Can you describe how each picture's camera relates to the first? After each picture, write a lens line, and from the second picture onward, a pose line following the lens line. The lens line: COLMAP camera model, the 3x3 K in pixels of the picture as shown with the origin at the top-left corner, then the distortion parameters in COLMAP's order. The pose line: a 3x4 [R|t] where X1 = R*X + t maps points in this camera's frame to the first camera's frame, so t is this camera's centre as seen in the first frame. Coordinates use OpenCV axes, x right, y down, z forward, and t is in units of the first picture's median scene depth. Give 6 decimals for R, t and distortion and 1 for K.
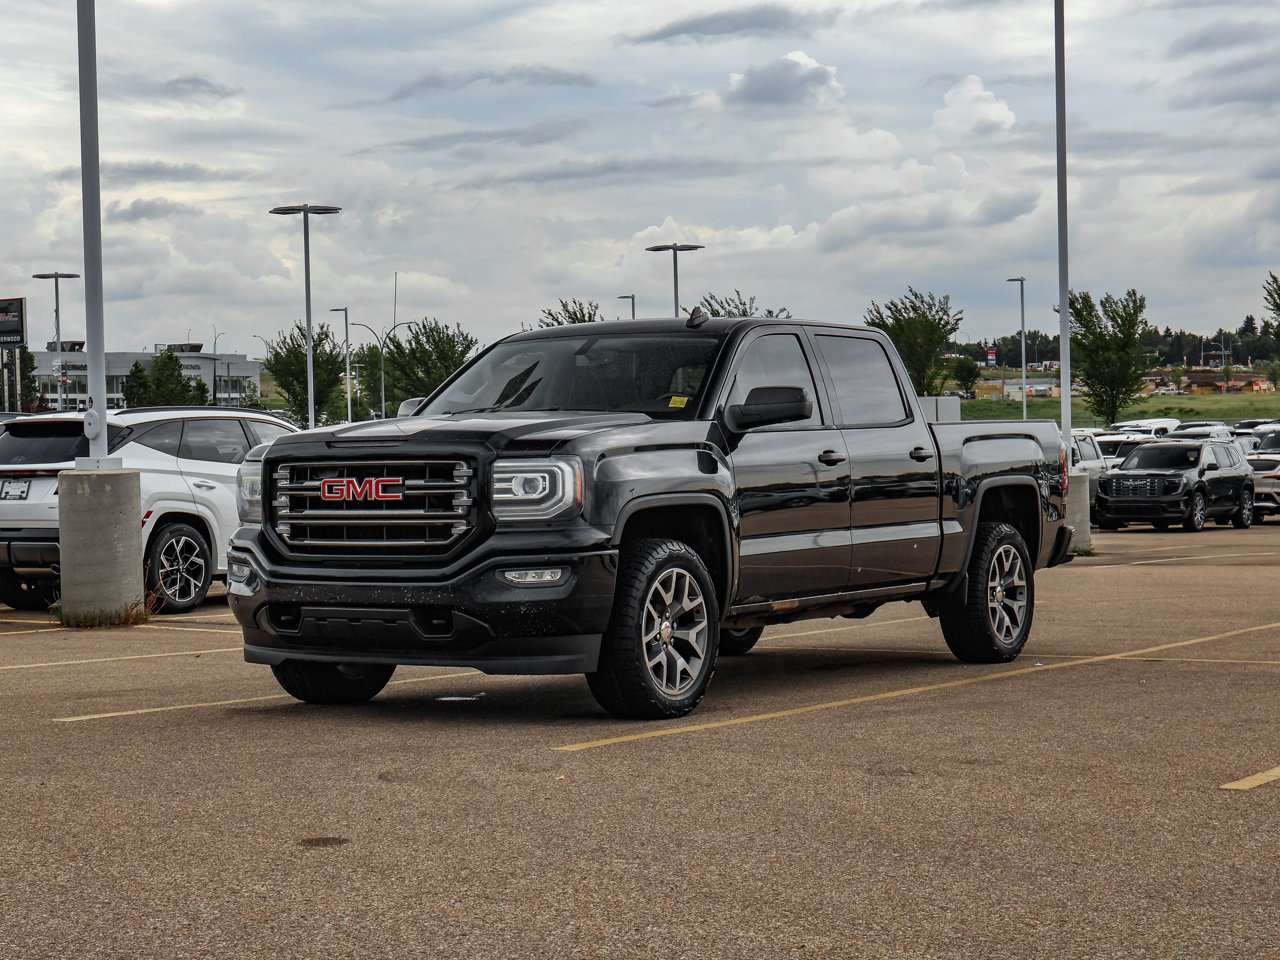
lens RADIAL K [[2490.2, 0, 640.0], [0, 2490.2, 480.0], [0, 0, 1]] dist [-0.012151, 0.174442]
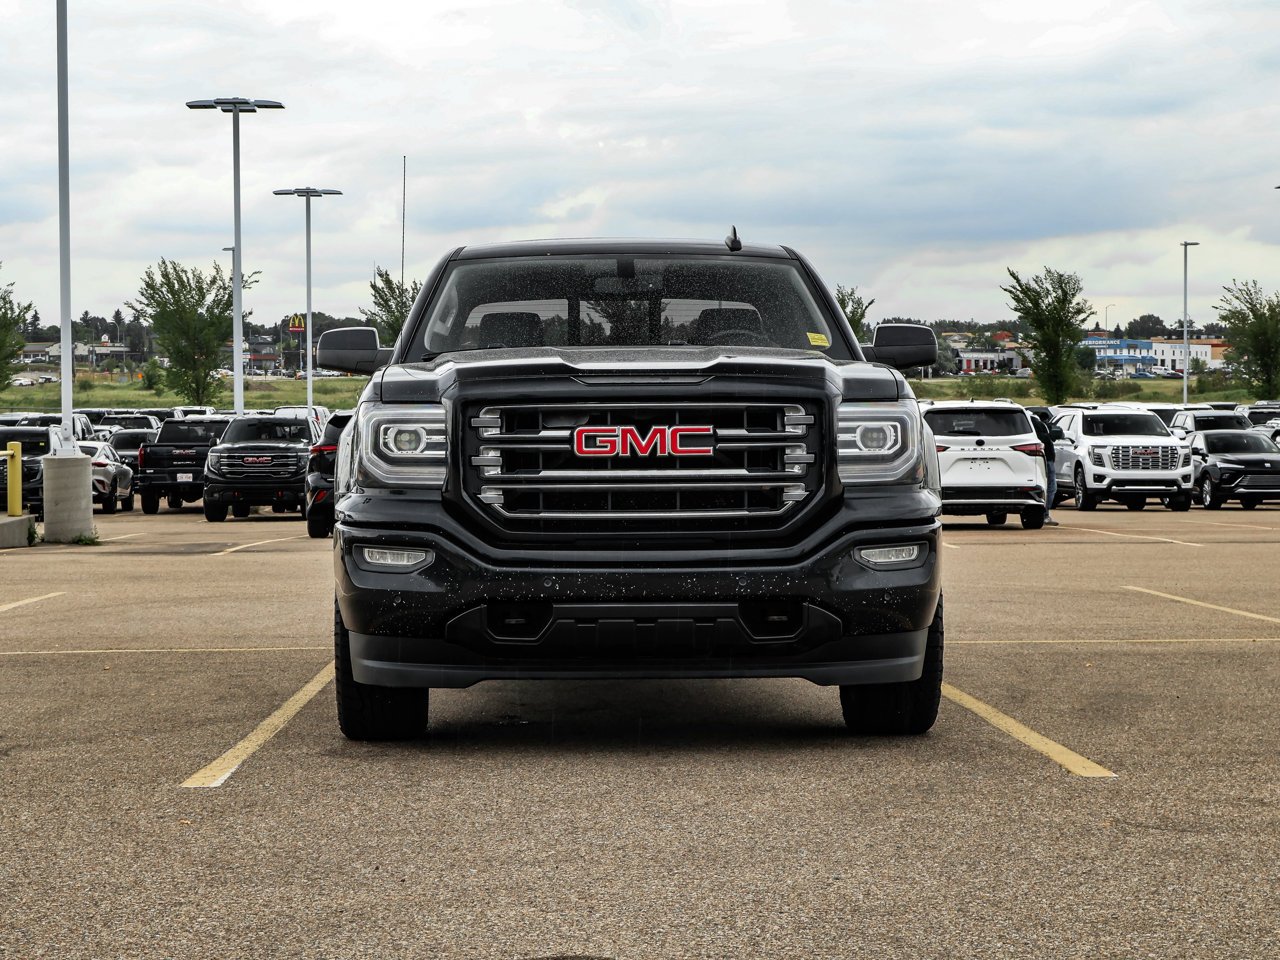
lens RADIAL K [[2490.2, 0, 640.0], [0, 2490.2, 480.0], [0, 0, 1]] dist [-0.012151, 0.174442]
pose [[0.838405, 0.001704, 0.545045, -0.513950], [-0.003084, 0.999994, 0.001617, 0.014019], [-0.545039, -0.003037, 0.838405, 0.388614]]
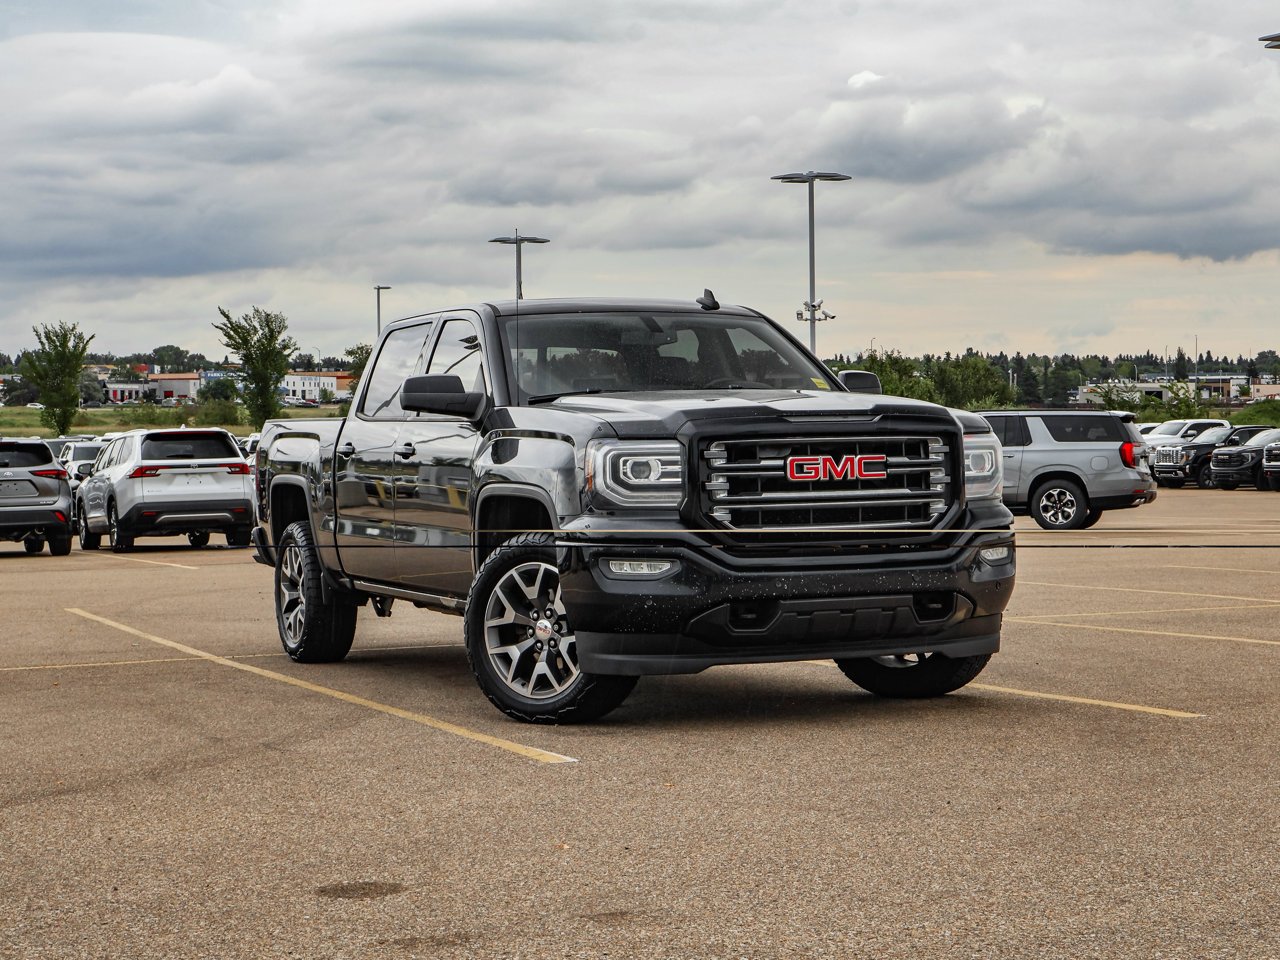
lens RADIAL K [[2292.2, 0, 640.0], [0, 2292.2, 480.0], [0, 0, 1]] dist [0.158474, 0.104927]
pose [[0.574805, -0.005626, 0.818271, -0.844810], [0.016633, 0.999850, -0.004810, 0.011080], [-0.818121, 0.016376, 0.574813, 0.578607]]
